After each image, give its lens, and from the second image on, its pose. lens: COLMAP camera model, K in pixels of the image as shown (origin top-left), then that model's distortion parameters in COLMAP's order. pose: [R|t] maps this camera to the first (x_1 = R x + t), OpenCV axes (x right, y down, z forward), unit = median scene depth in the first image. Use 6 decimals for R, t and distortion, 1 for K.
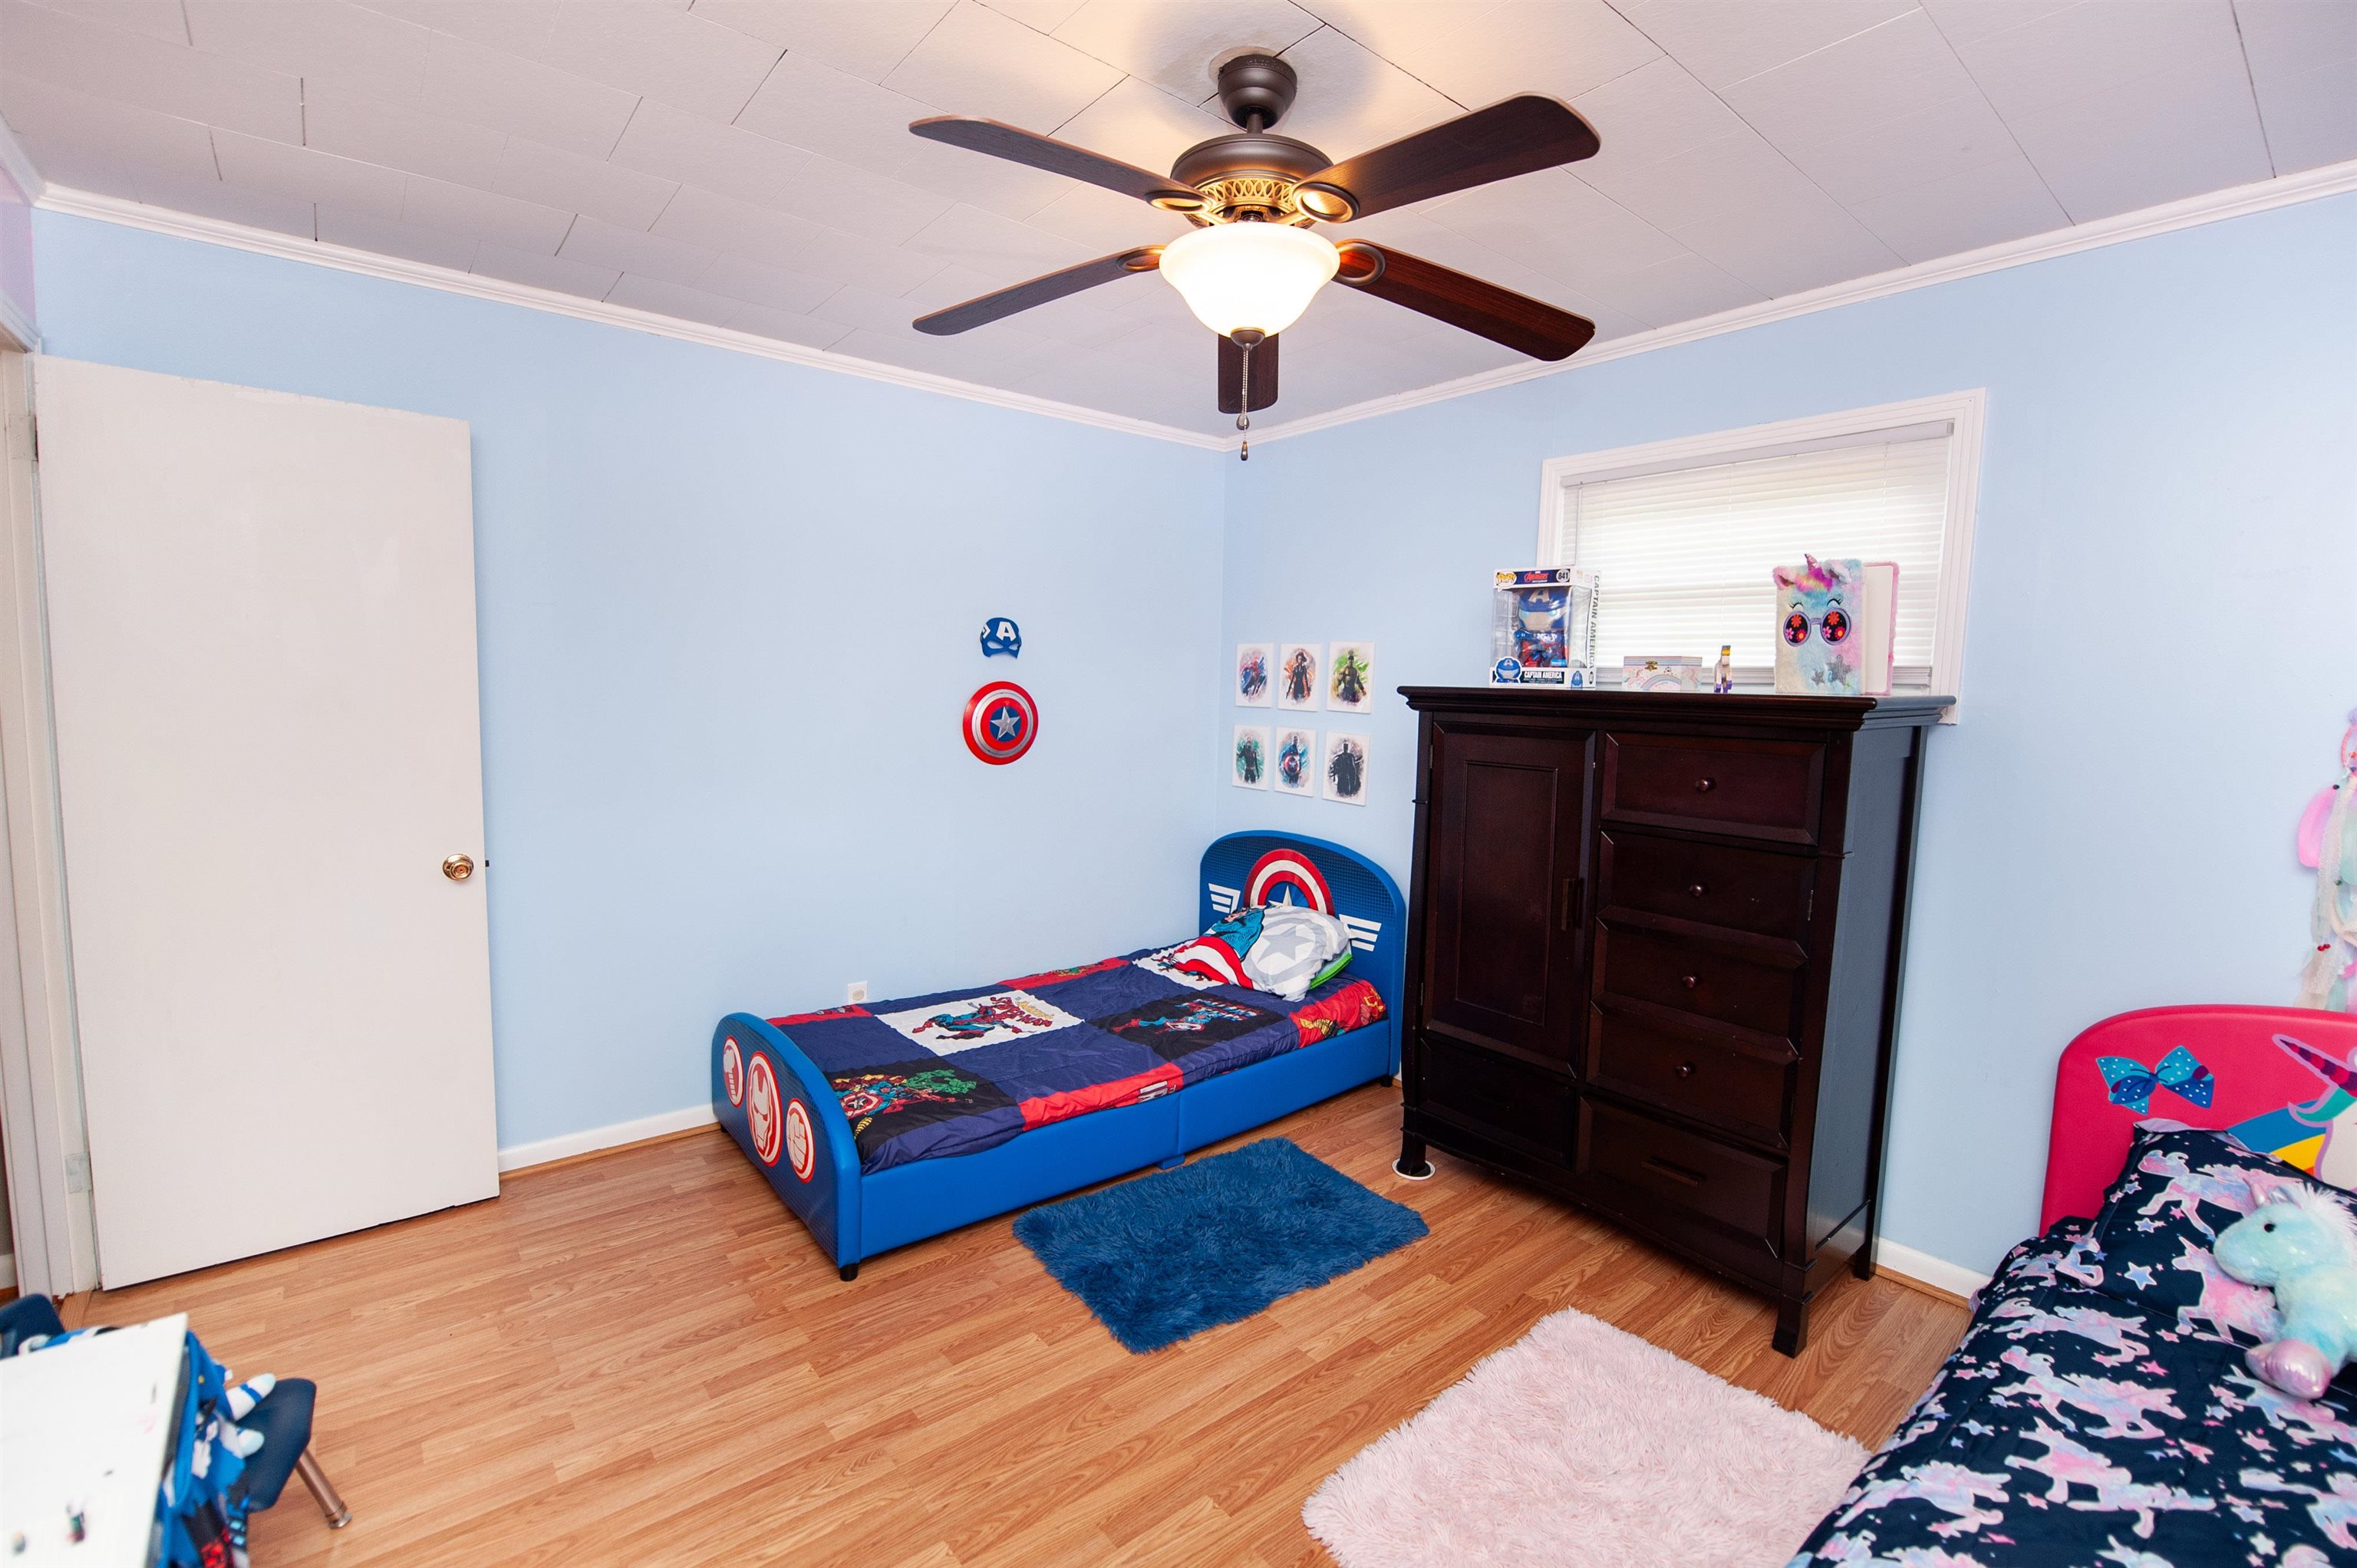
lens RADIAL K [[1028.3, 0, 1186.2], [0, 1028.3, 784.2], [0, 0, 1]] dist [-0.023620, -0.000833]
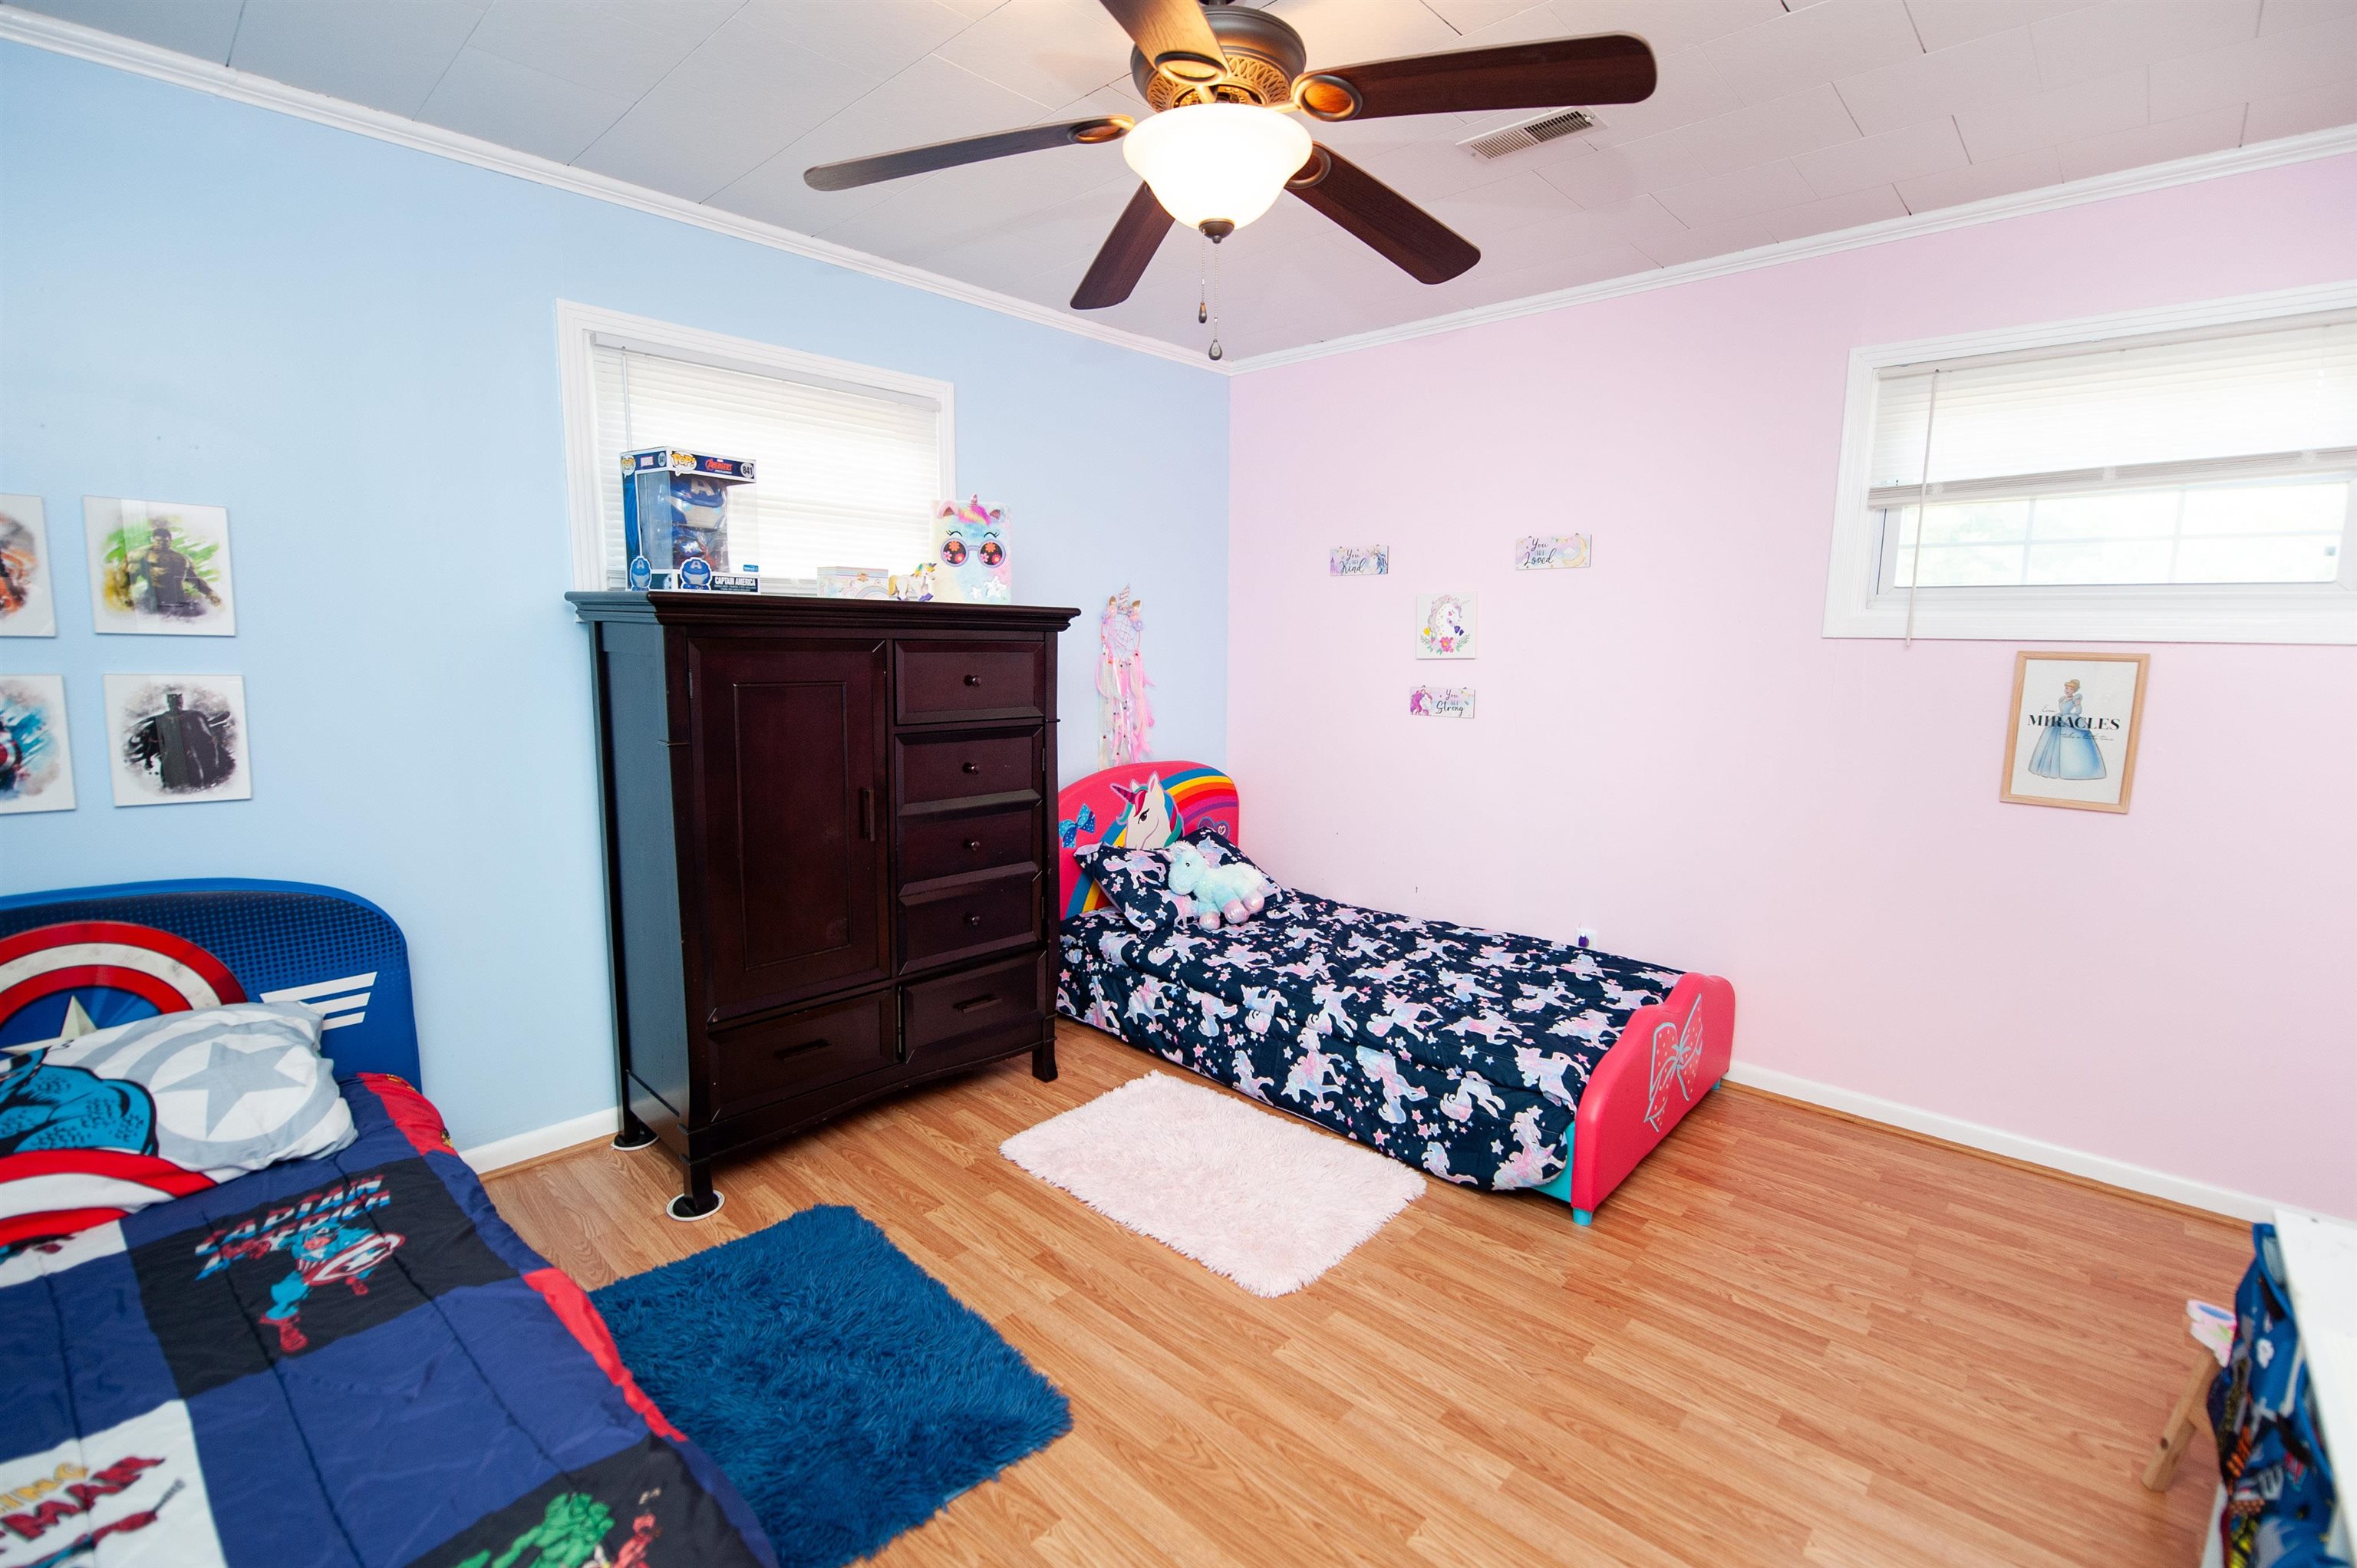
lens RADIAL K [[1028.3, 0, 1186.2], [0, 1028.3, 784.2], [0, 0, 1]] dist [-0.023620, -0.000833]
pose [[-0.131408, -0.163418, 0.977766, -0.713536], [0.079916, 0.981363, 0.174760, -0.069877], [-0.988102, 0.101104, -0.115899, 0.886381]]
